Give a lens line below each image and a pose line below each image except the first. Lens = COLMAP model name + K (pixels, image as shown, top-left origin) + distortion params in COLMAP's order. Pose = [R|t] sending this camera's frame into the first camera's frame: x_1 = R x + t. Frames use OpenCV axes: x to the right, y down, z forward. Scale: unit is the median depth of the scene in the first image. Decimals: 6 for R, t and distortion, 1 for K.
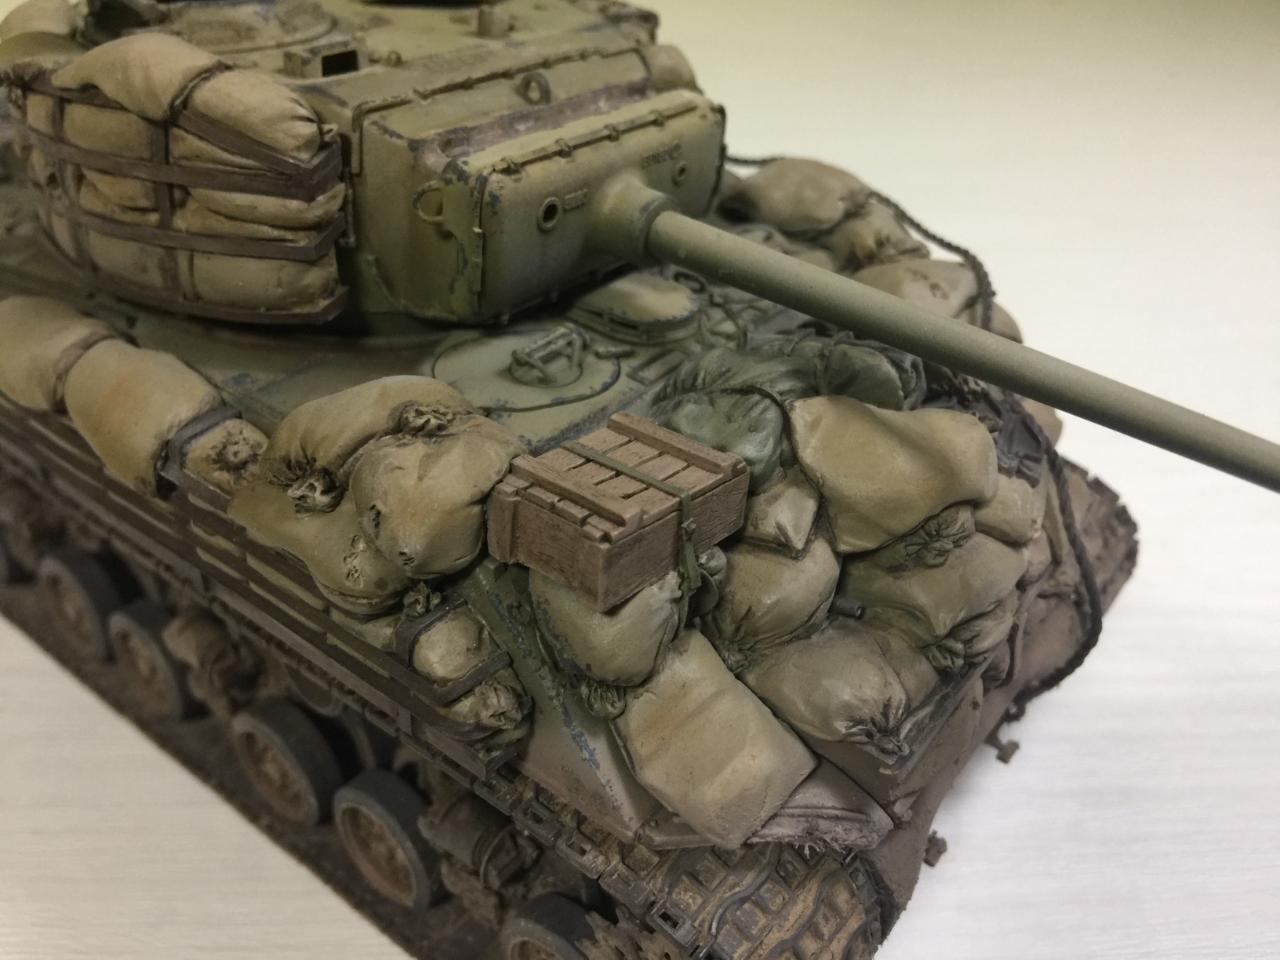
lens RADIAL K [[1141.9, 0, 641.4], [0, 1141.9, 481.0], [0, 0, 1]] dist [0.044576, -0.121571]
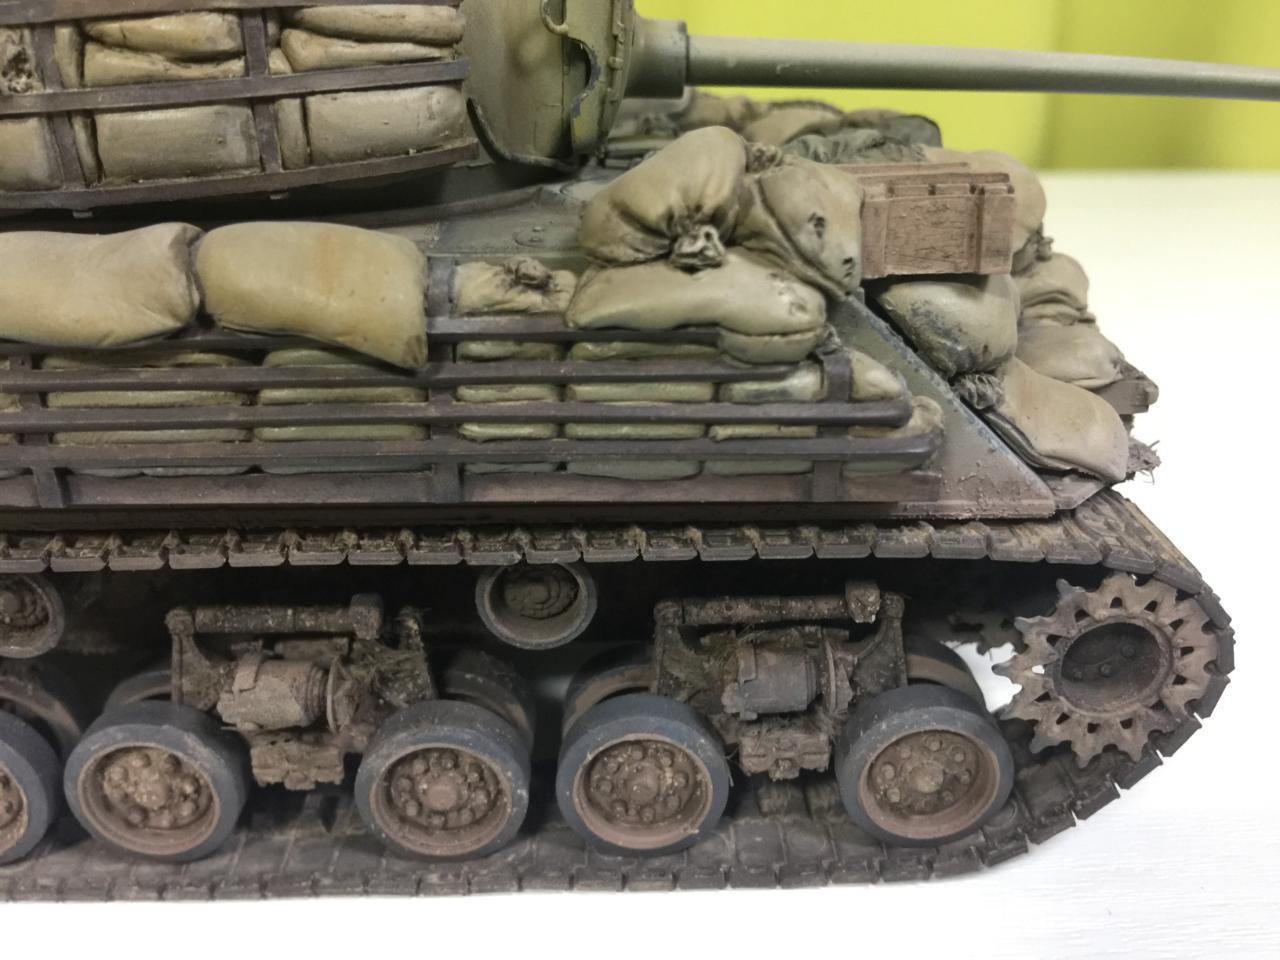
lens RADIAL K [[1141.9, 0, 642.1], [0, 1141.9, 481.0], [0, 0, 1]] dist [0.044576, -0.121571]
pose [[0.774668, -0.286053, 0.563971, -0.744174], [0.370039, 0.928261, -0.037459, 0.164910], [-0.512797, 0.237709, 0.824944, 0.292662]]
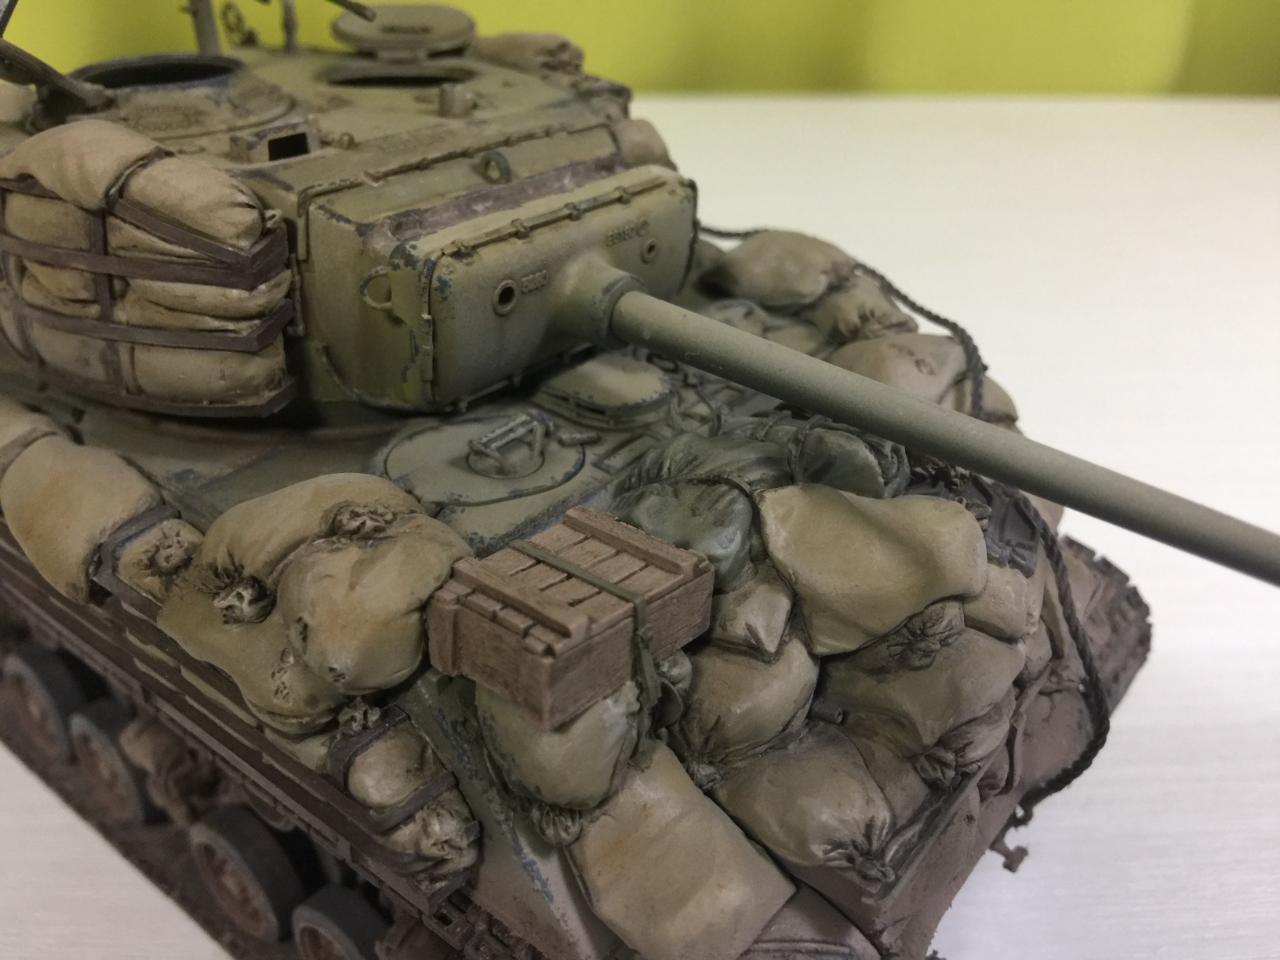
lens RADIAL K [[1141.9, 0, 638.8], [0, 1141.9, 482.2], [0, 0, 1]] dist [0.044576, -0.121571]
pose [[0.999631, -0.016452, -0.021607, 0.049060], [0.015253, 0.998396, -0.054529, -0.026736], [0.022469, 0.054180, 0.998278, 0.062302]]
